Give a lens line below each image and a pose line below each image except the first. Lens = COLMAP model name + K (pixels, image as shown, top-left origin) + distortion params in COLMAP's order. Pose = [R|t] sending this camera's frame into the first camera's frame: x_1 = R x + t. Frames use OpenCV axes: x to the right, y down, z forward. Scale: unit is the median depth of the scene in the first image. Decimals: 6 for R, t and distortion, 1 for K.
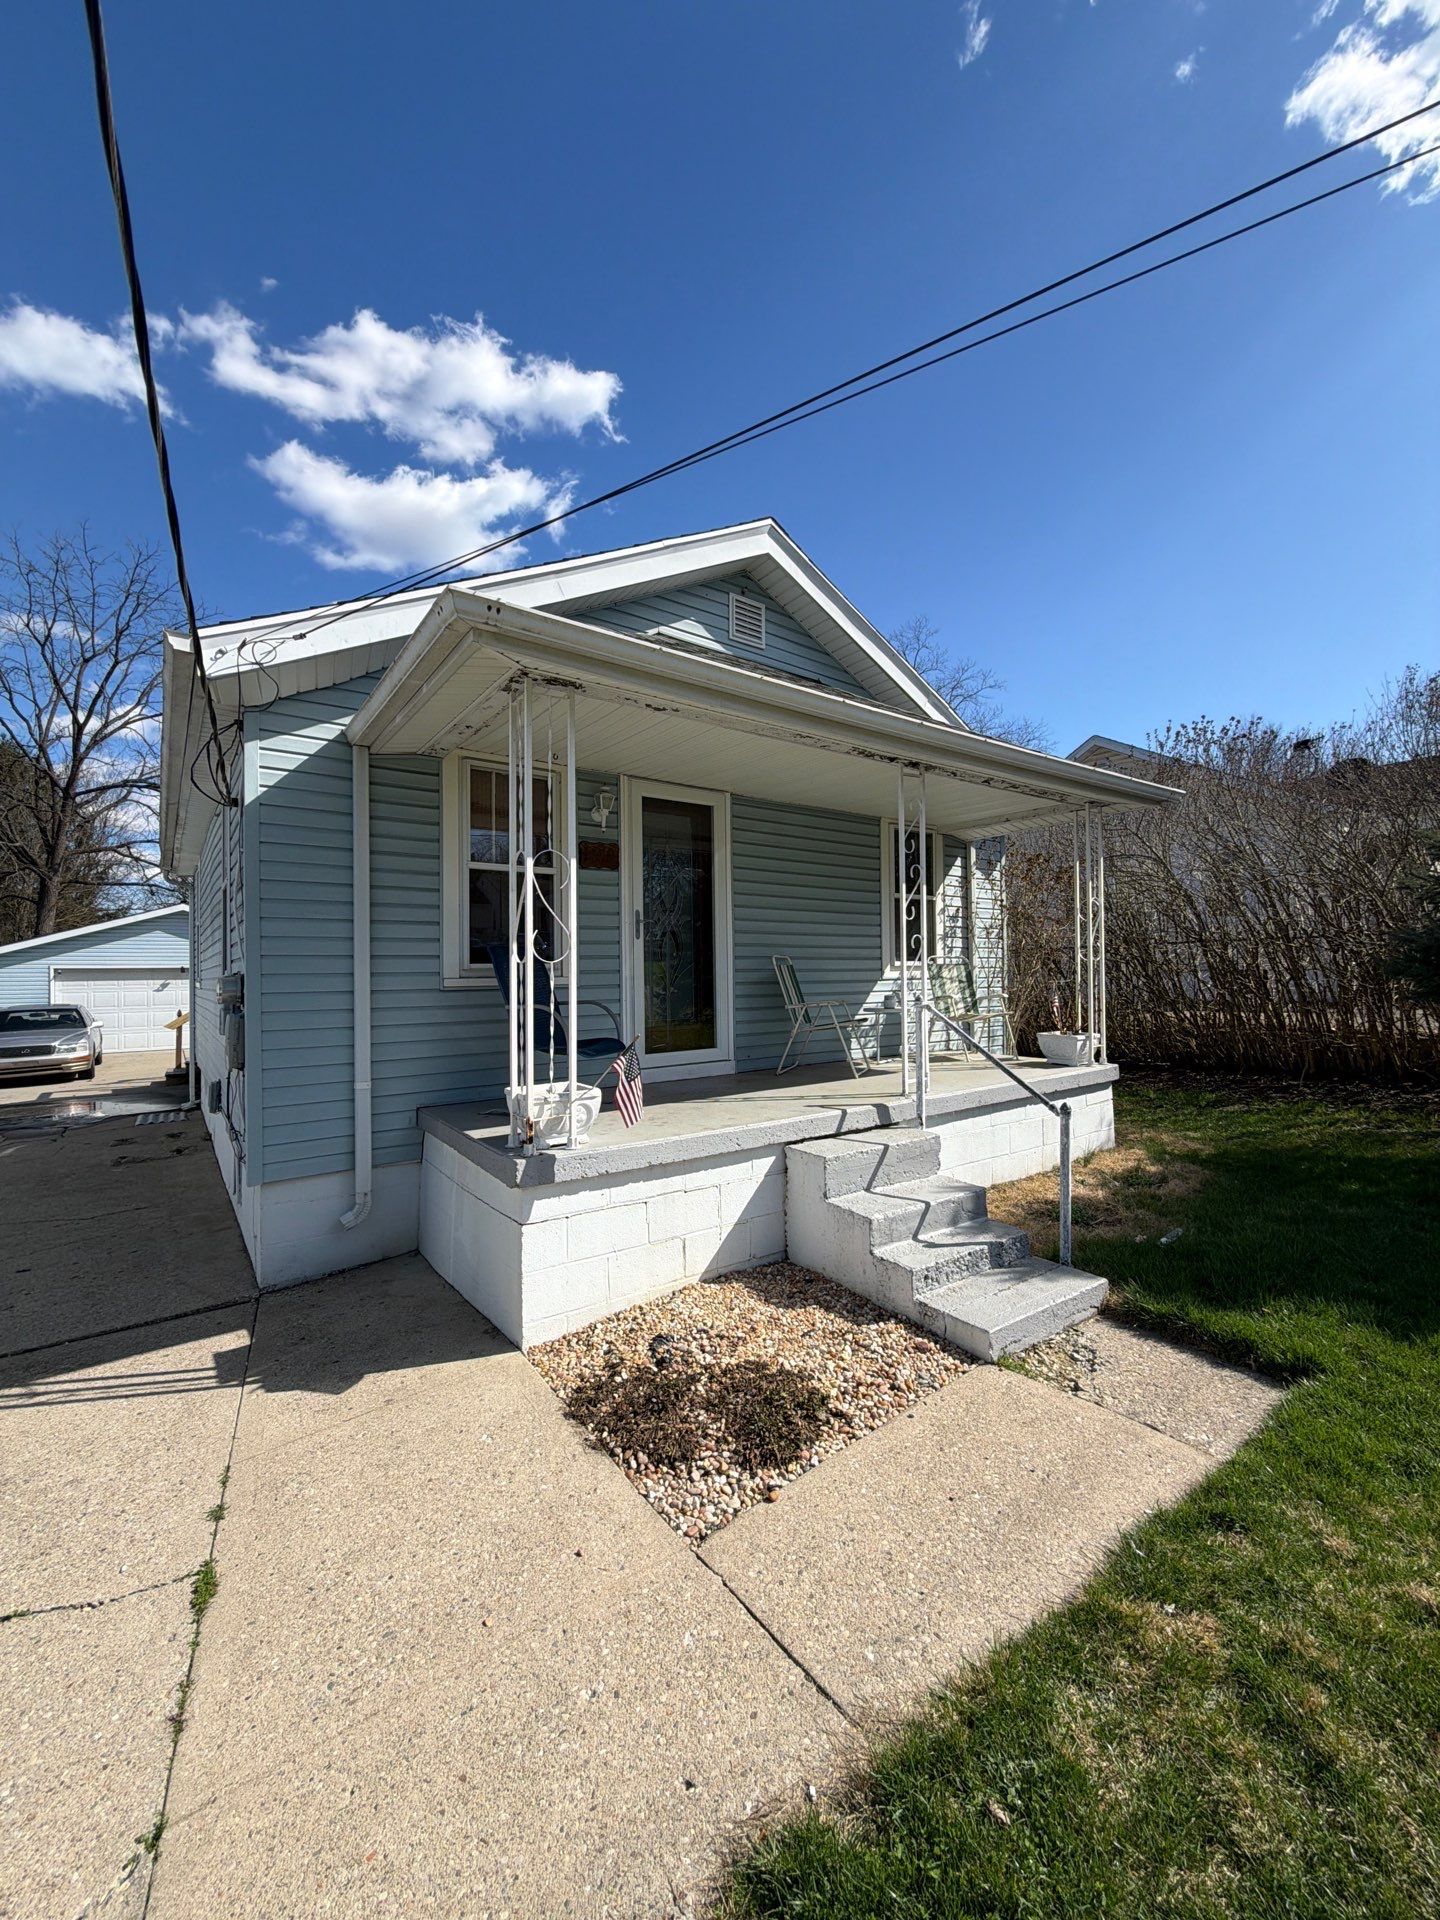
lens RADIAL K [[775.8, 0, 715.3], [0, 775.8, 953.5], [0, 0, 1]] dist [0.008689, 0.000526]
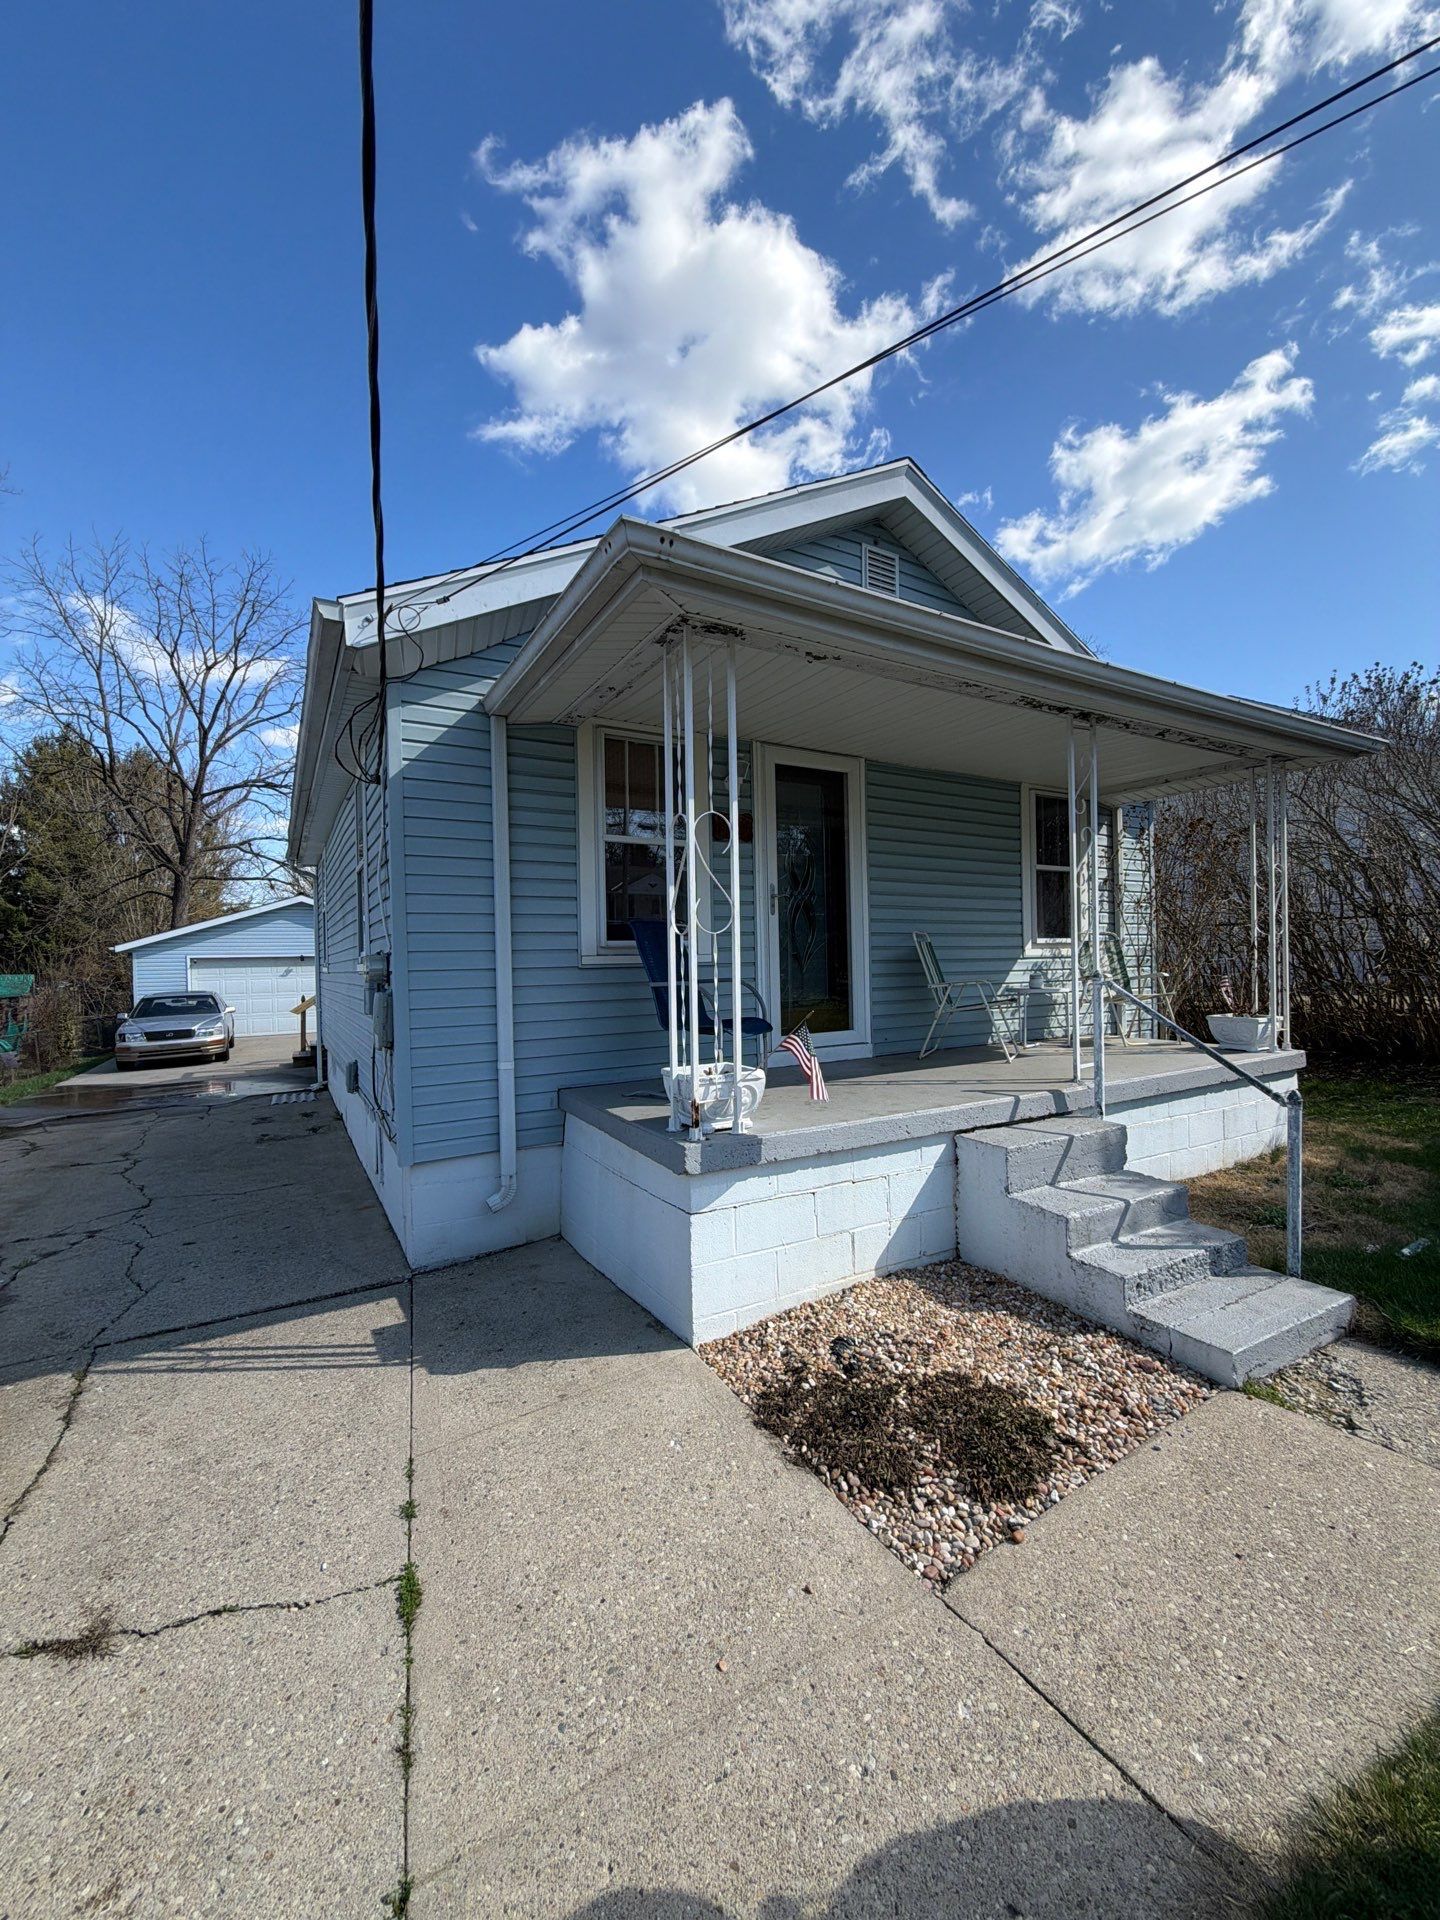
lens RADIAL K [[775.8, 0, 713.0], [0, 775.8, 954.5], [0, 0, 1]] dist [0.008689, 0.000526]
pose [[0.994527, -0.007987, -0.104172, -0.110499], [0.009724, 0.999822, 0.016184, 0.020764], [0.104024, -0.017108, 0.994428, 0.073656]]
